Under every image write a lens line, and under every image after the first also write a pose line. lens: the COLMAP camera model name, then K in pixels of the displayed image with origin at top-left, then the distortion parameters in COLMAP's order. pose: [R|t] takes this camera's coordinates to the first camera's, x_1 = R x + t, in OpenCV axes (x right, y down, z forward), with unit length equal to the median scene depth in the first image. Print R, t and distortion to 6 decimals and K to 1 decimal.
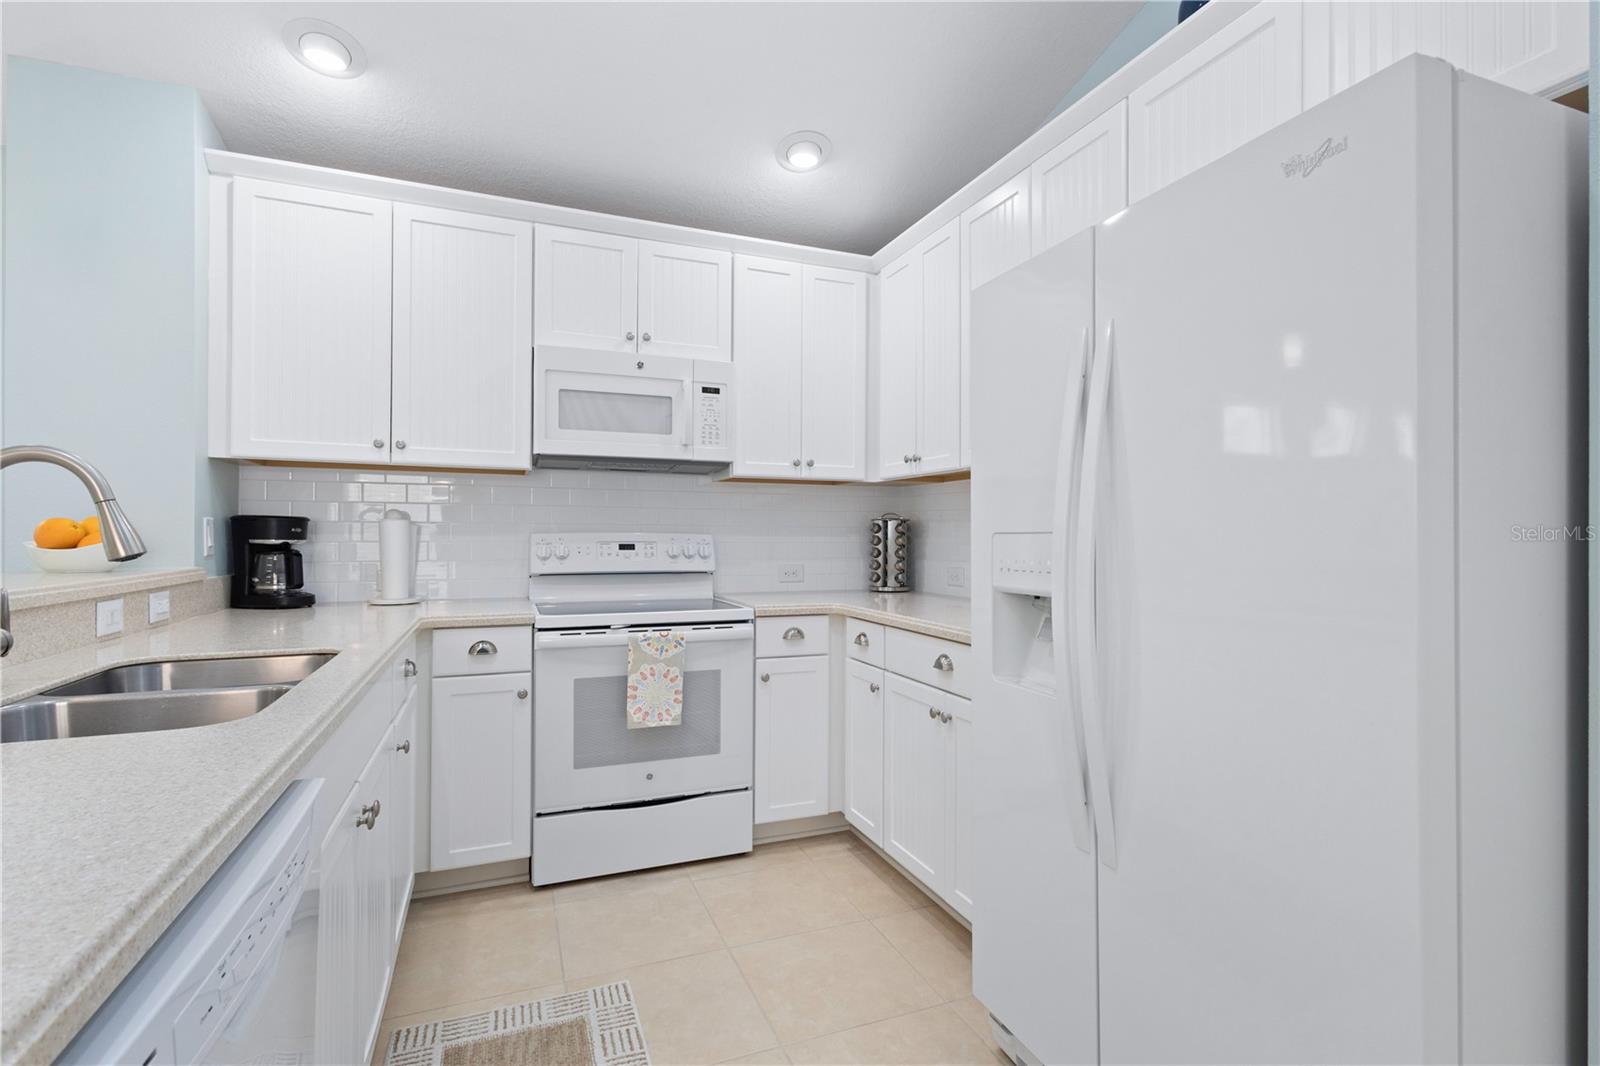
lens RADIAL K [[740.2, 0, 797.0], [0, 740.2, 530.9], [0, 0, 1]] dist [0.005444, 0.000821]
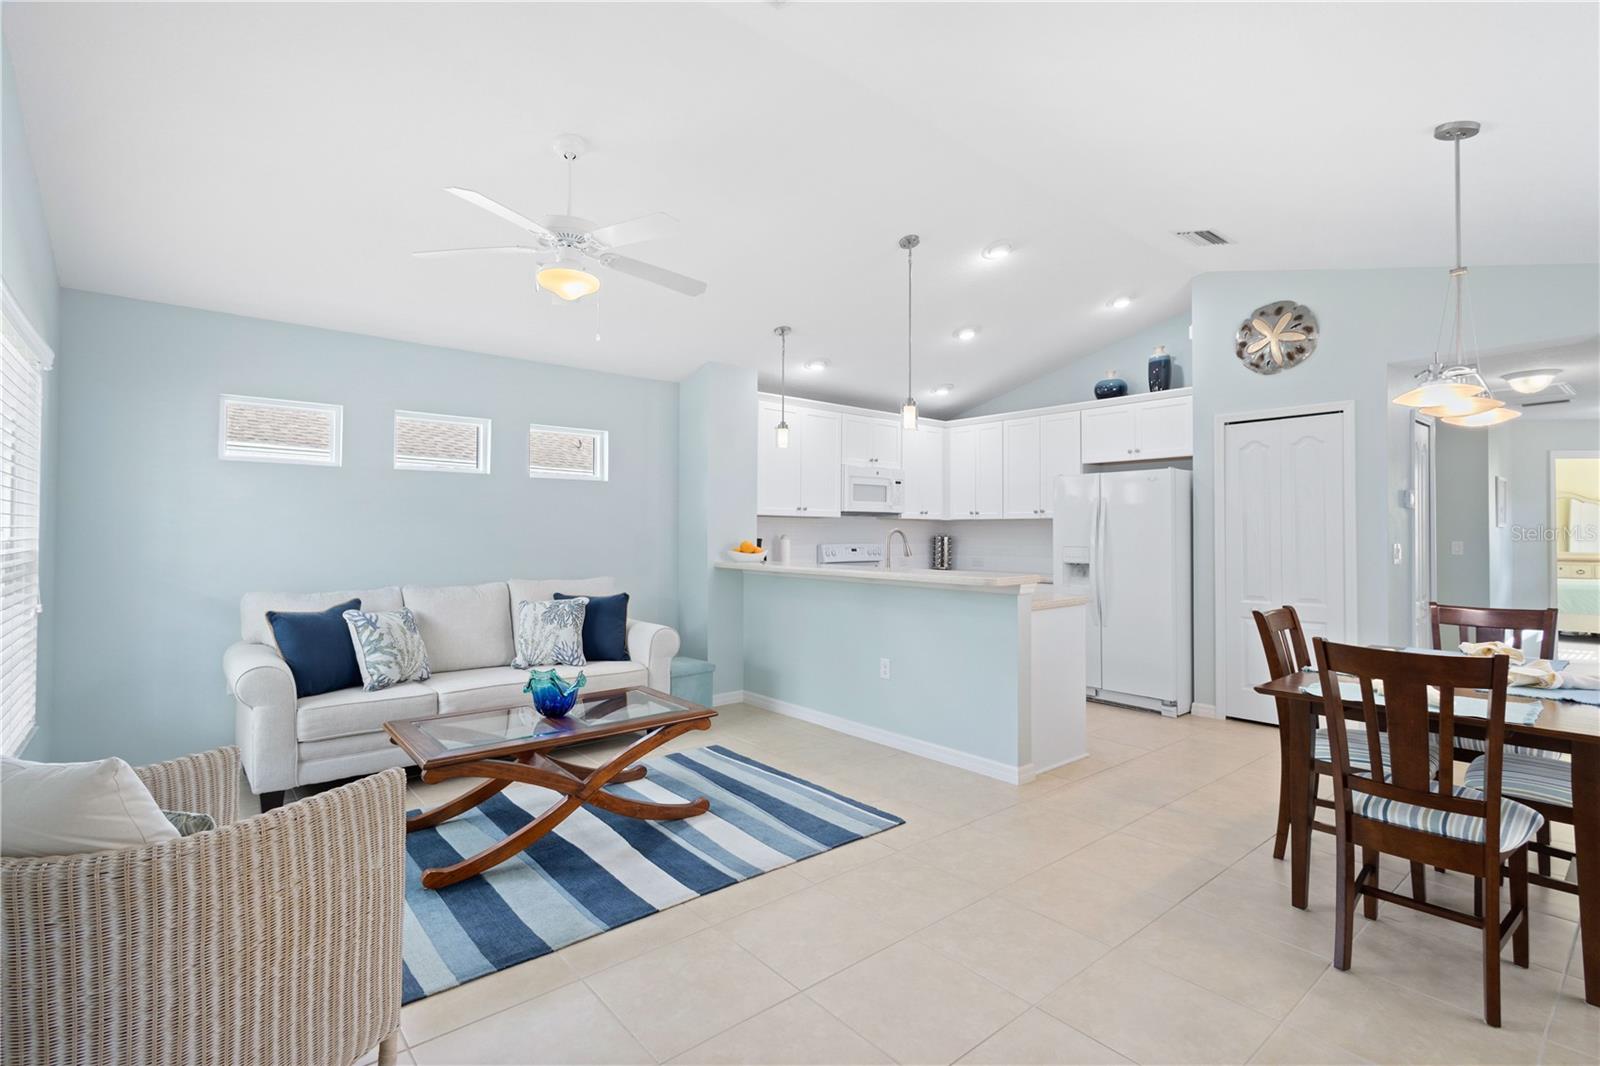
lens RADIAL K [[740.2, 0, 806.1], [0, 740.2, 530.8], [0, 0, 1]] dist [0.005444, 0.000821]
pose [[0.944482, 0.001308, 0.328561, -1.163015], [-0.001714, 0.999998, 0.000948, -0.040023], [-0.328559, -0.001459, 0.944482, -1.112919]]
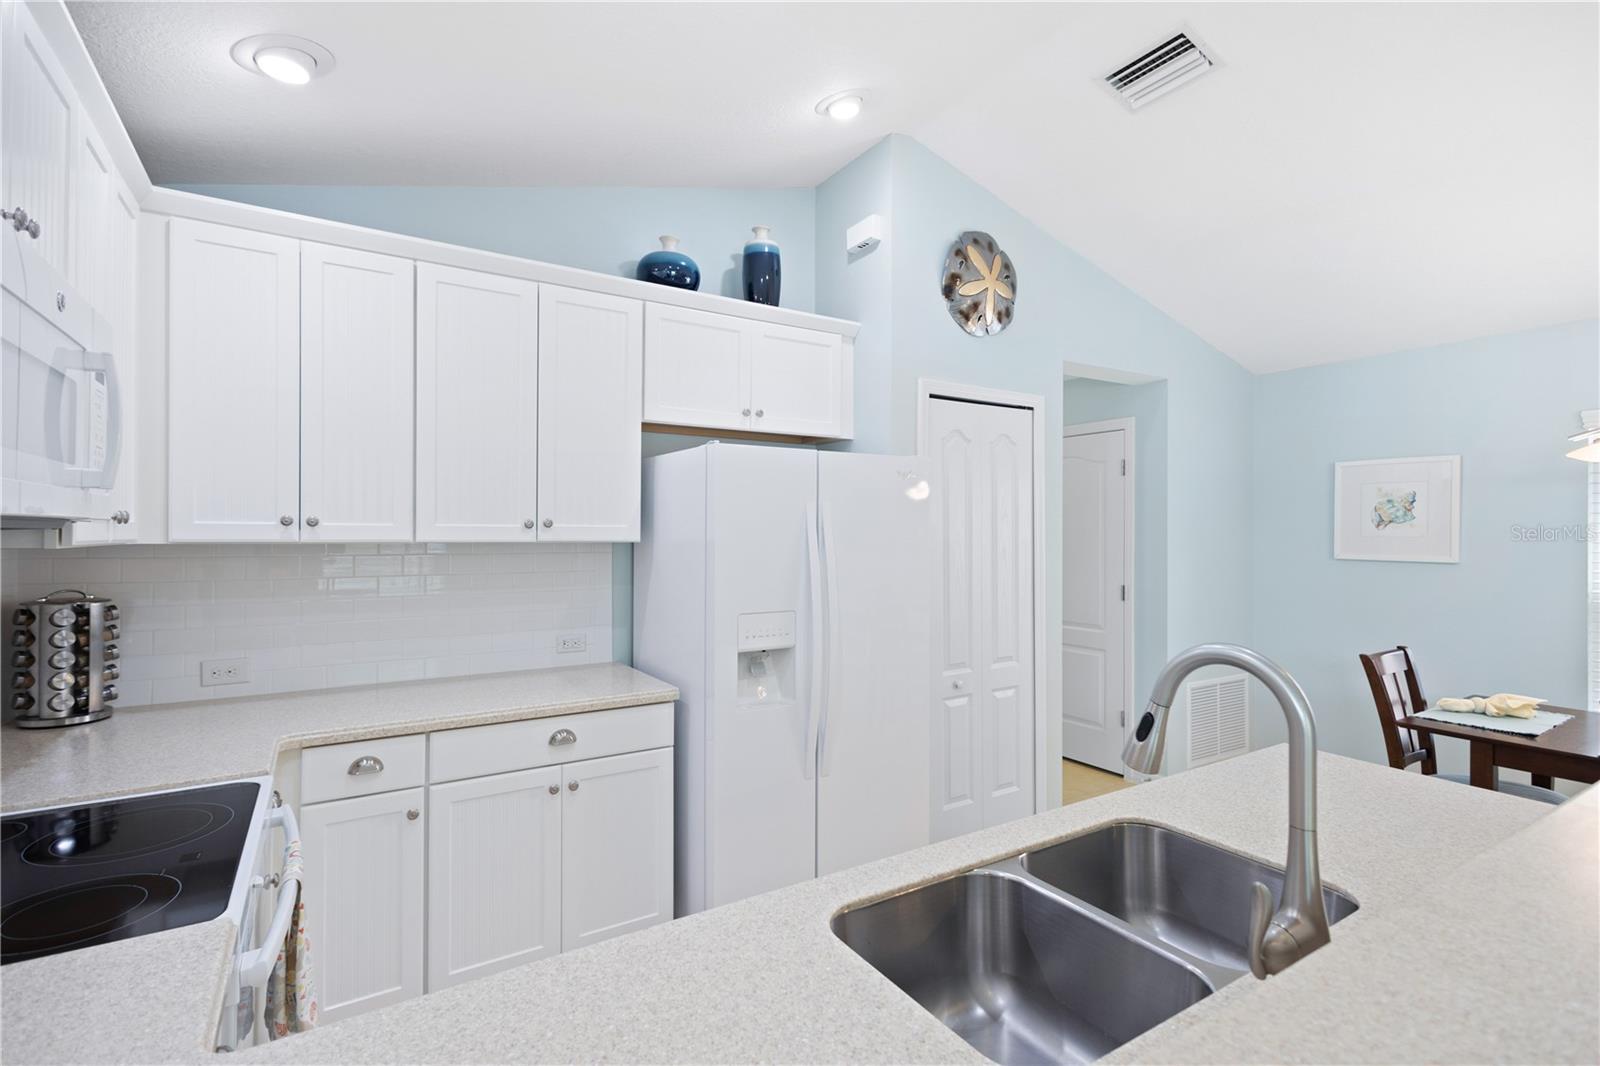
lens RADIAL K [[740.2, 0, 793.2], [0, 740.2, 534.0], [0, 0, 1]] dist [0.005444, 0.000821]
pose [[-0.190805, -0.006676, 0.981605, -0.680581], [-0.008526, 0.999950, 0.005143, -0.092480], [-0.981591, -0.007388, -0.190852, 0.652494]]
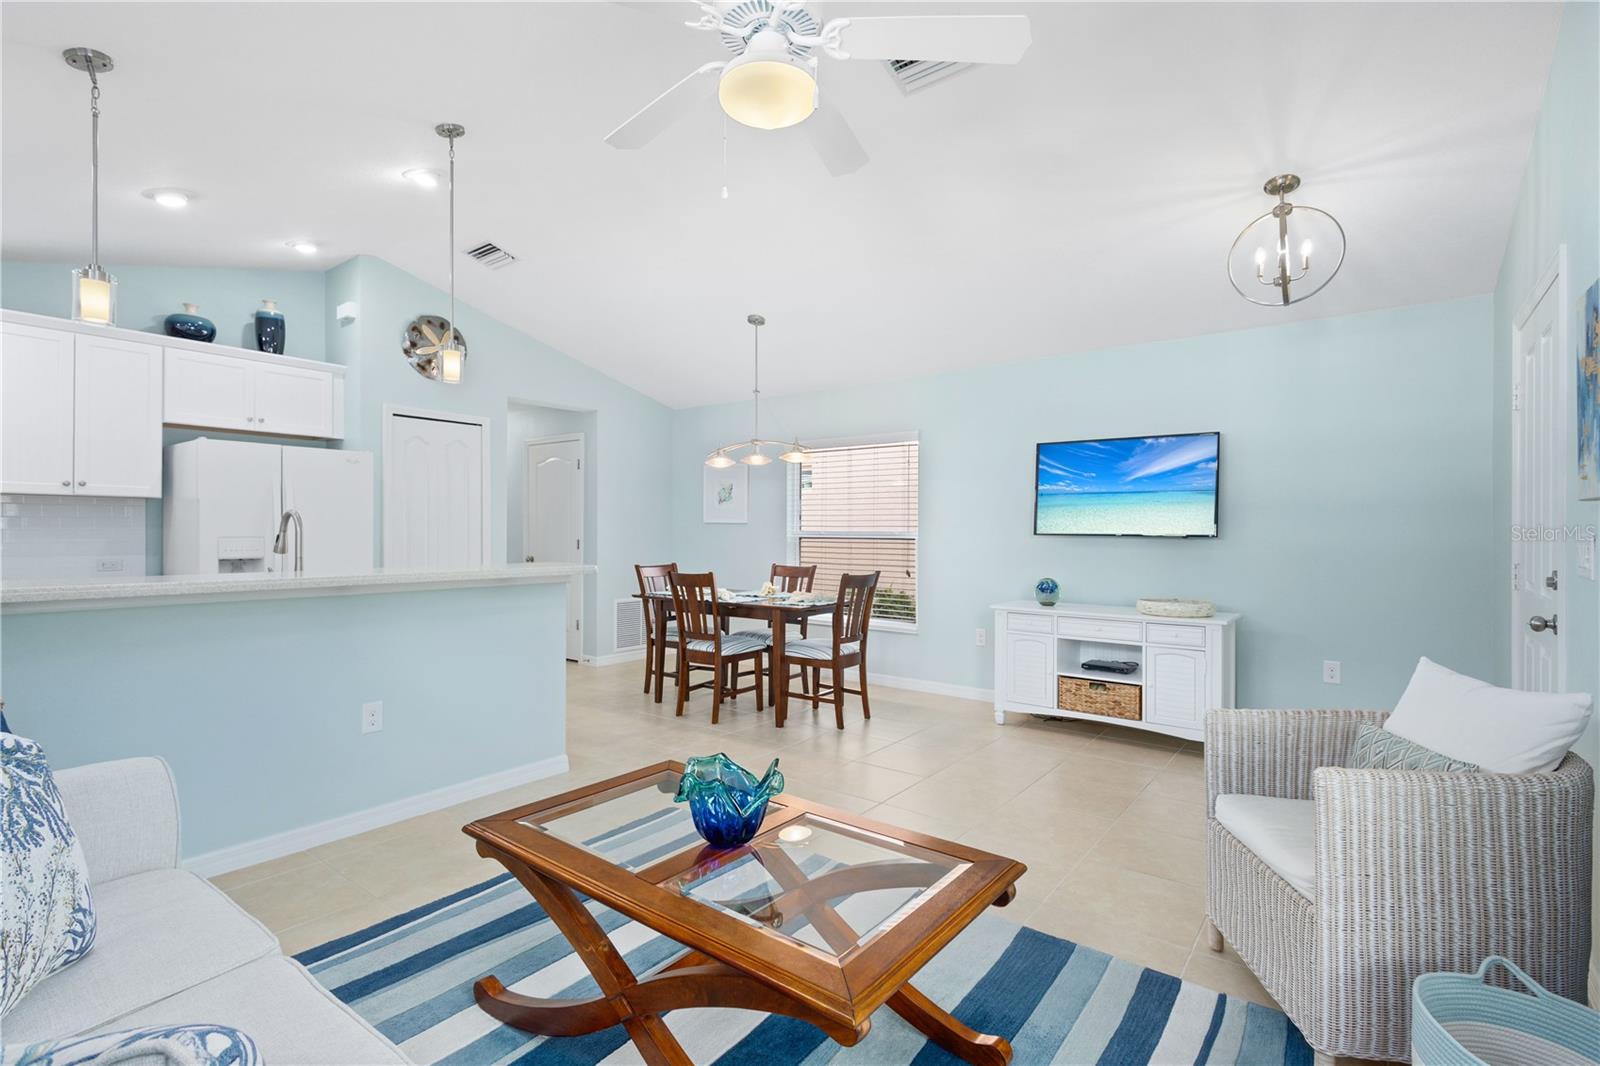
lens RADIAL K [[740.2, 0, 800.1], [0, 740.2, 534.4], [0, 0, 1]] dist [0.005444, 0.000821]
pose [[-0.522026, -0.012030, 0.852845, -1.715484], [-0.013182, 0.999895, 0.006035, -0.025312], [-0.852828, -0.008091, -0.522129, 0.336007]]
